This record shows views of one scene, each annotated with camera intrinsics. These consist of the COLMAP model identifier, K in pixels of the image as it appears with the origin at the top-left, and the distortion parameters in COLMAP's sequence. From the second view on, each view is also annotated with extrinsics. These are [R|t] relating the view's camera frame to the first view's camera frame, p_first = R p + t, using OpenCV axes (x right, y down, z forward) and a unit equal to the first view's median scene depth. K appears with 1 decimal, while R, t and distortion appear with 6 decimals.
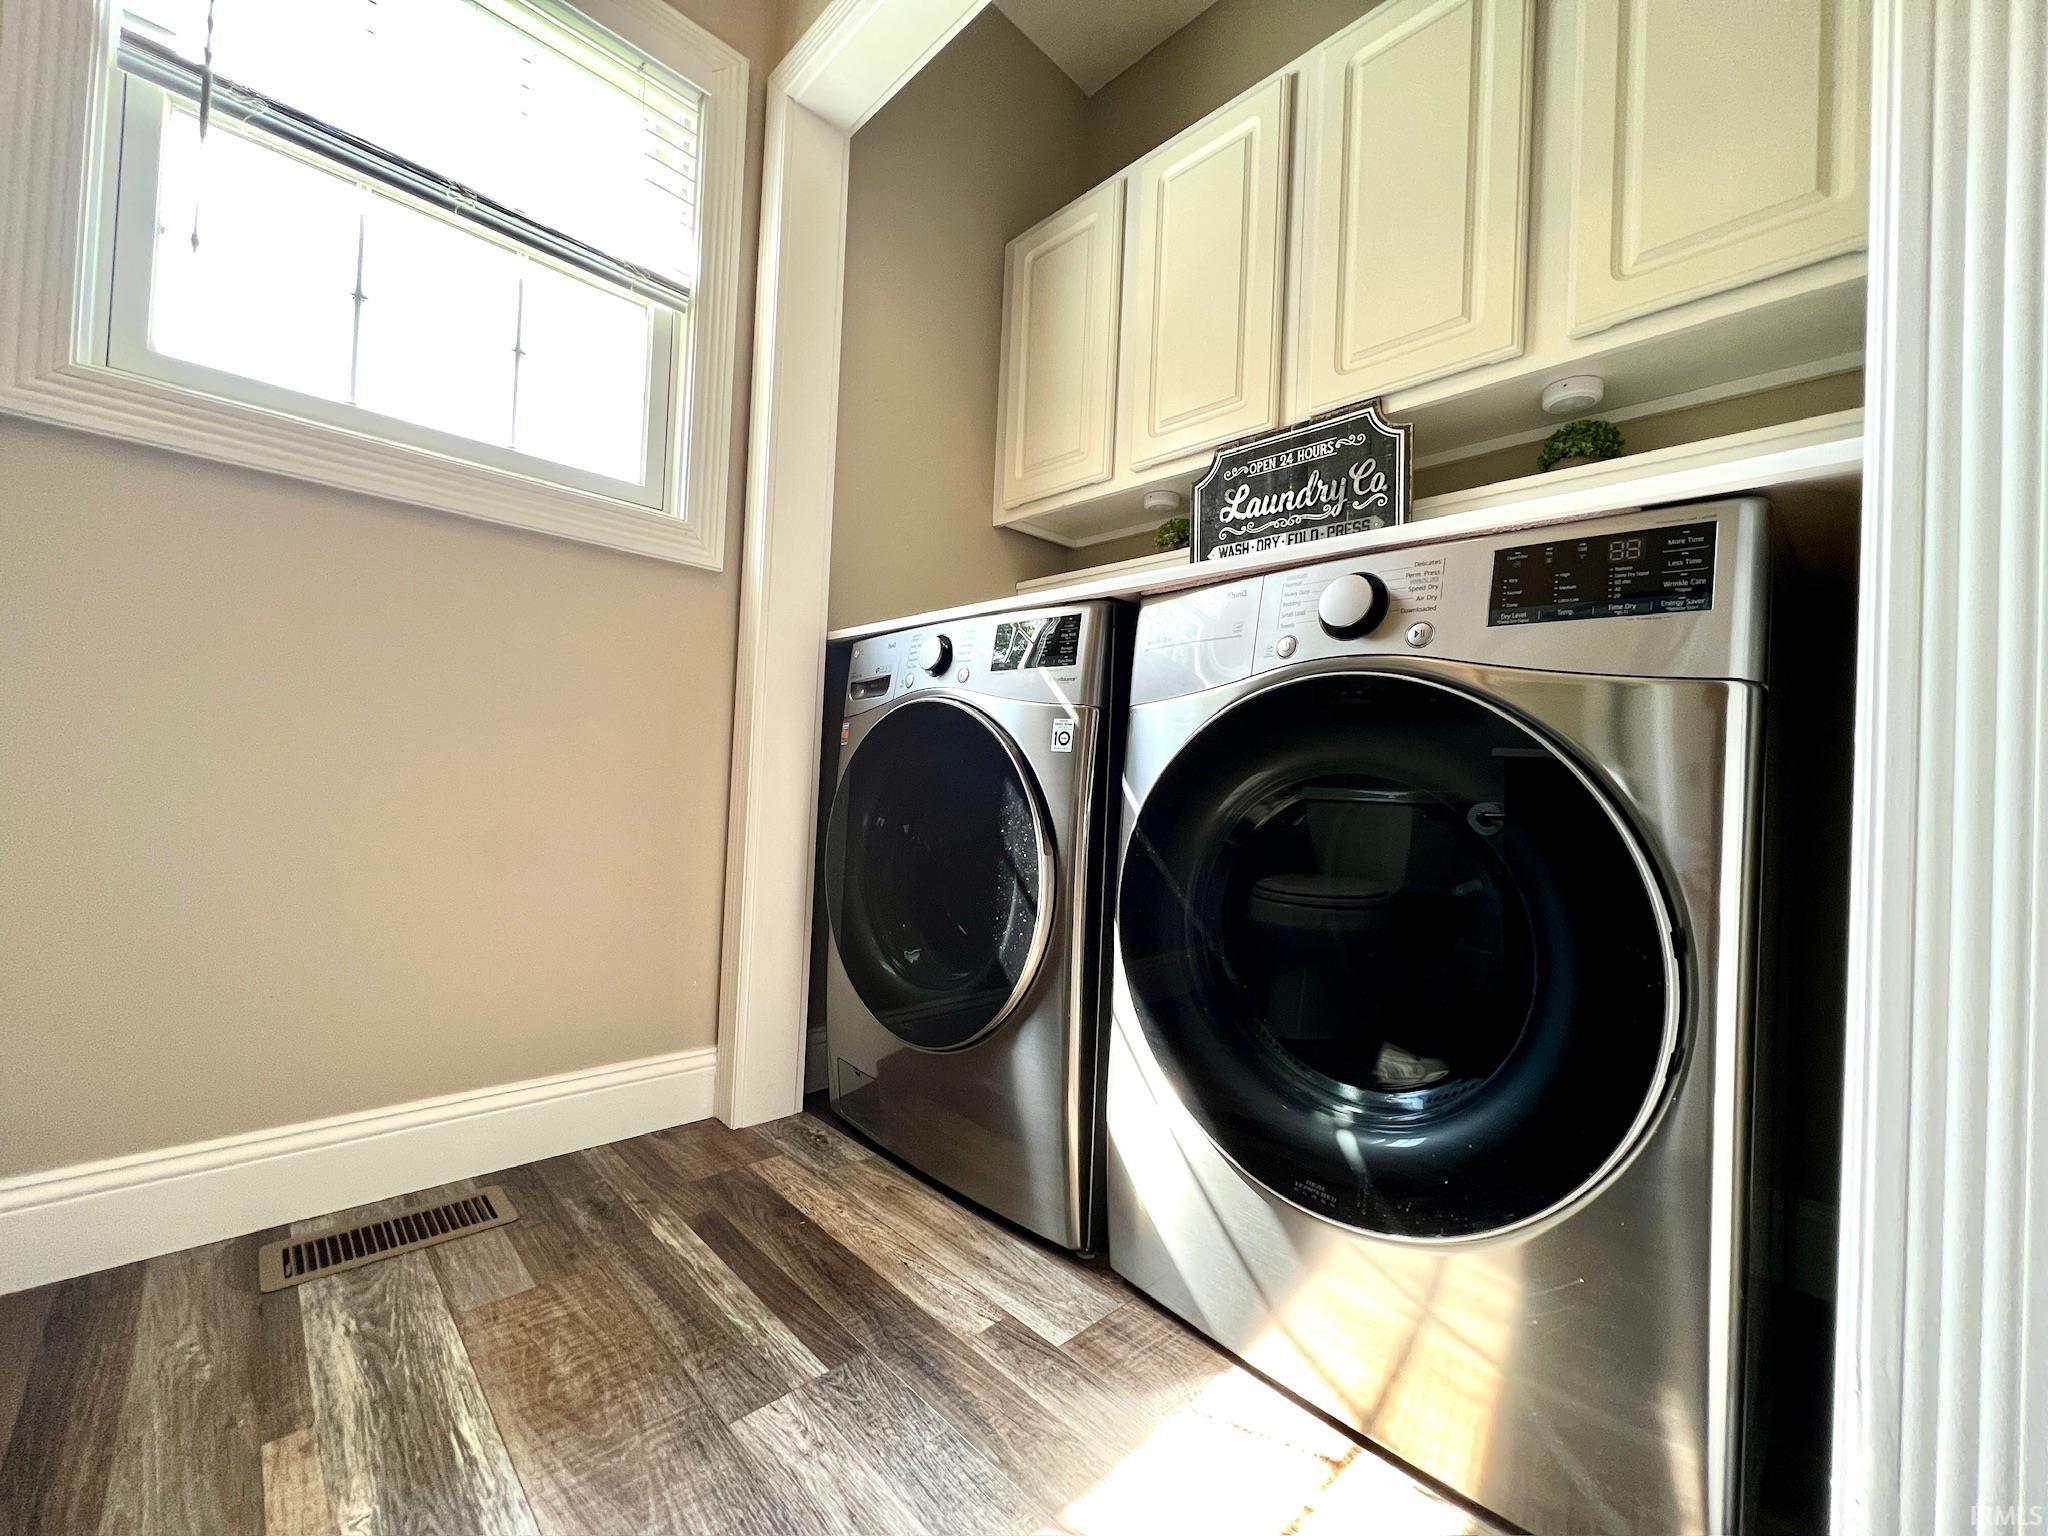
lens RADIAL K [[818.3, 0, 1019.6], [0, 818.3, 767.6], [0, 0, 1]] dist [-0.002422, 0.000533]
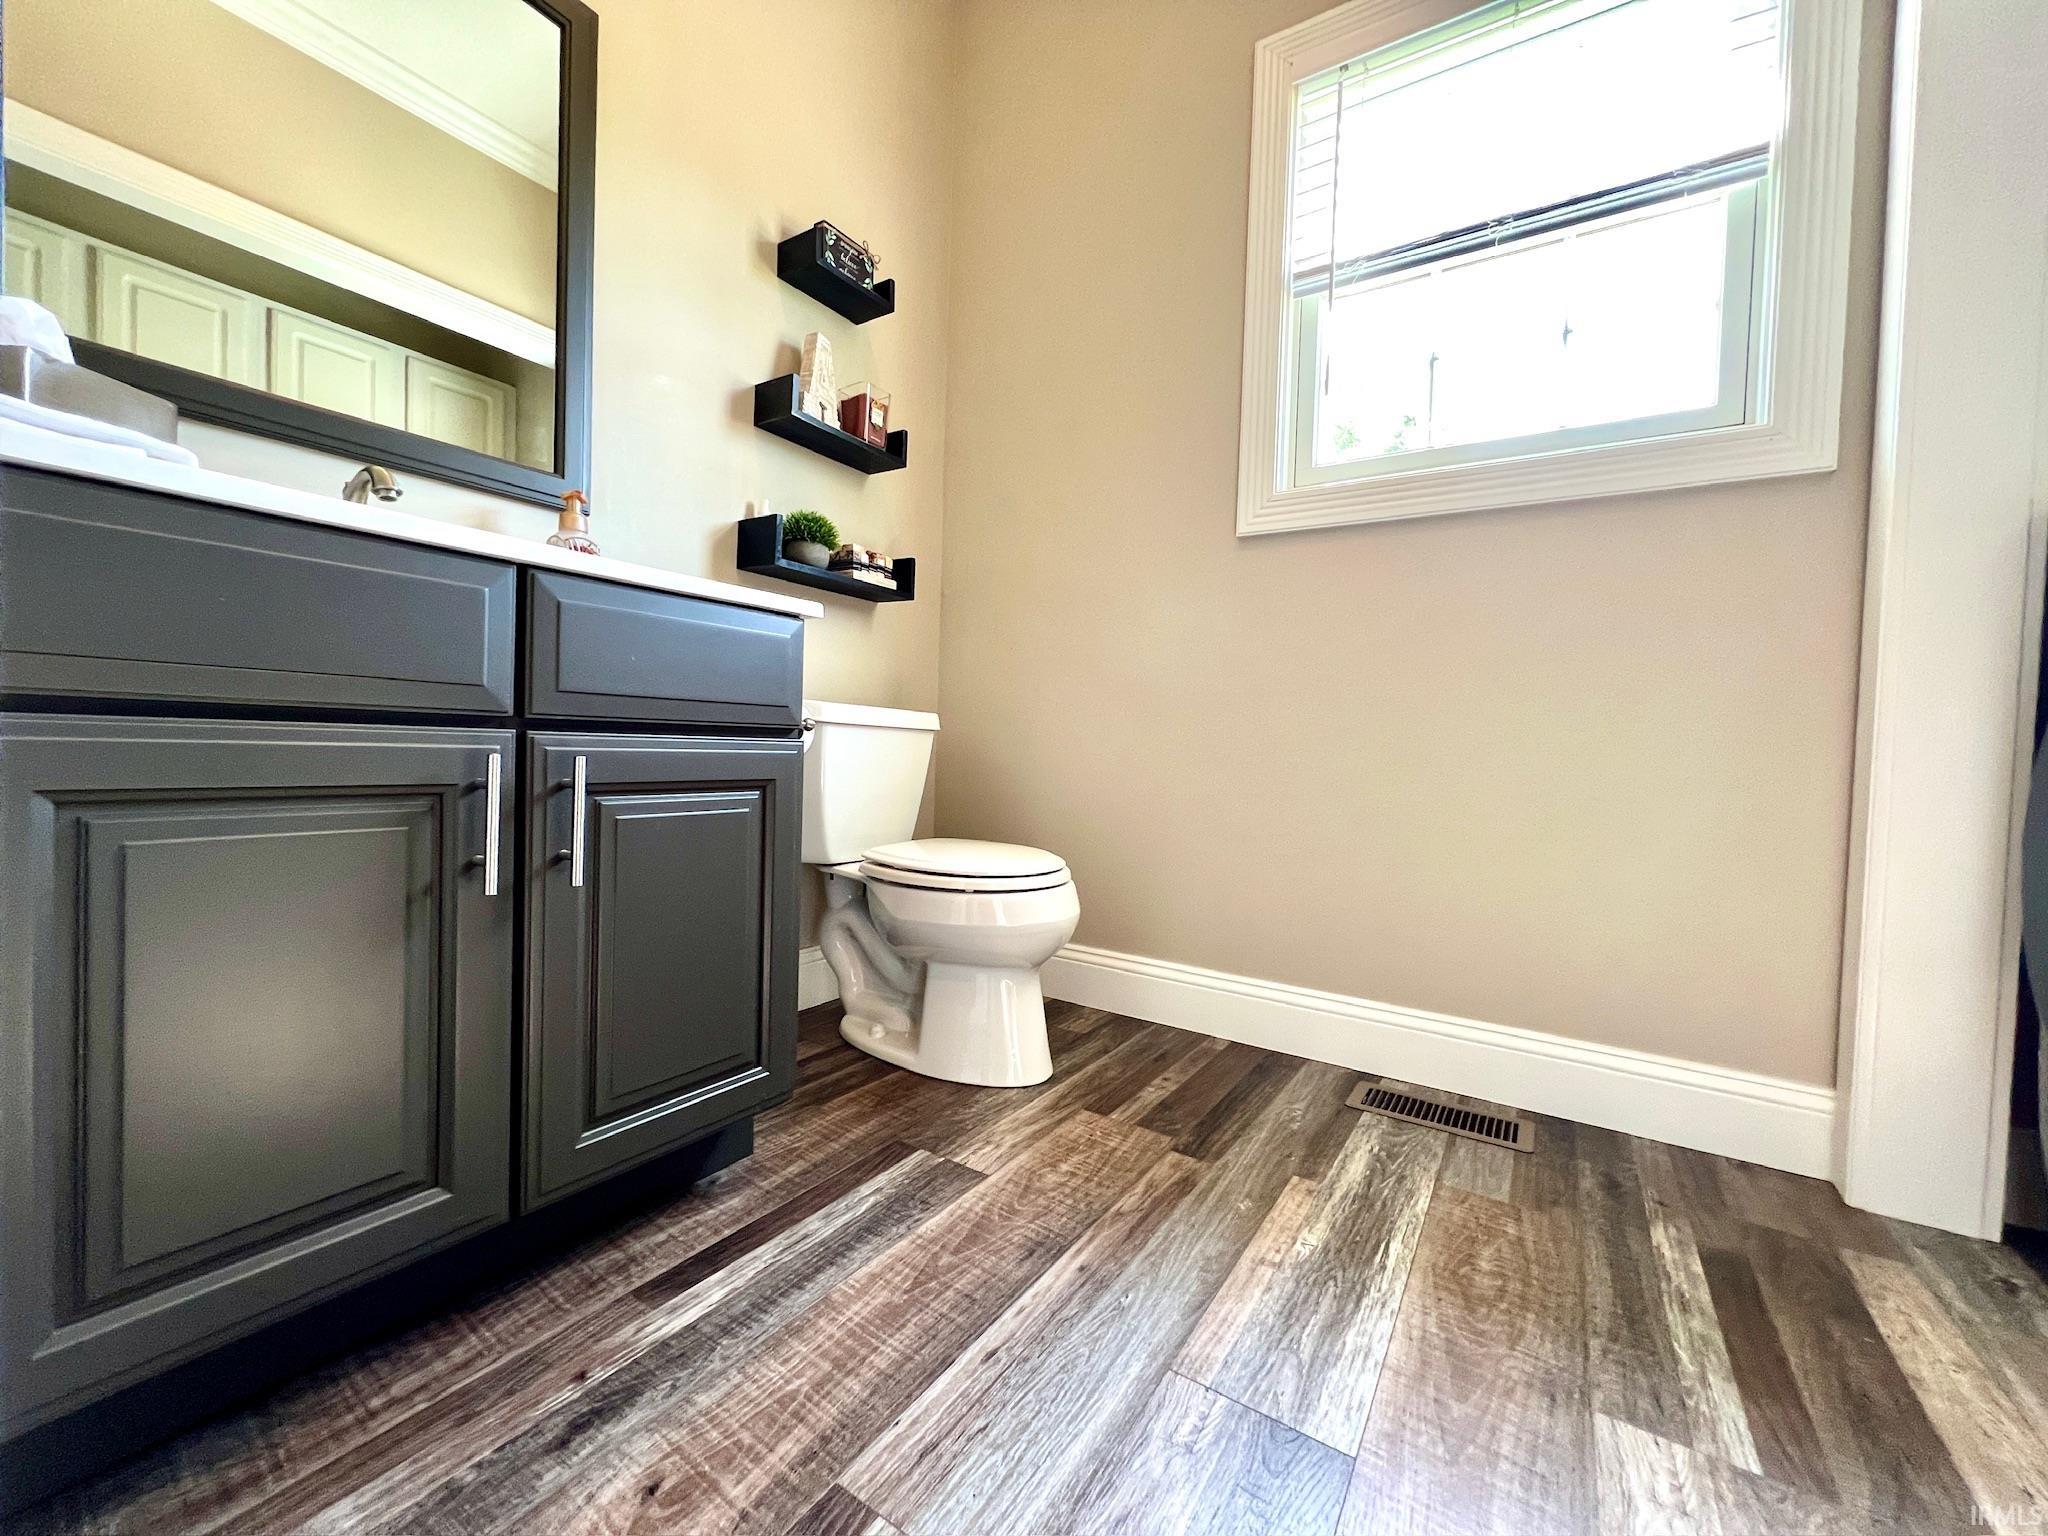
lens RADIAL K [[818.3, 0, 1019.6], [0, 818.3, 767.6], [0, 0, 1]] dist [-0.002422, 0.000533]
pose [[0.213302, -0.014588, -0.976877, 0.327384], [-0.006092, 0.999849, -0.016261, 0.086611], [0.976967, 0.009420, 0.213181, 0.141244]]
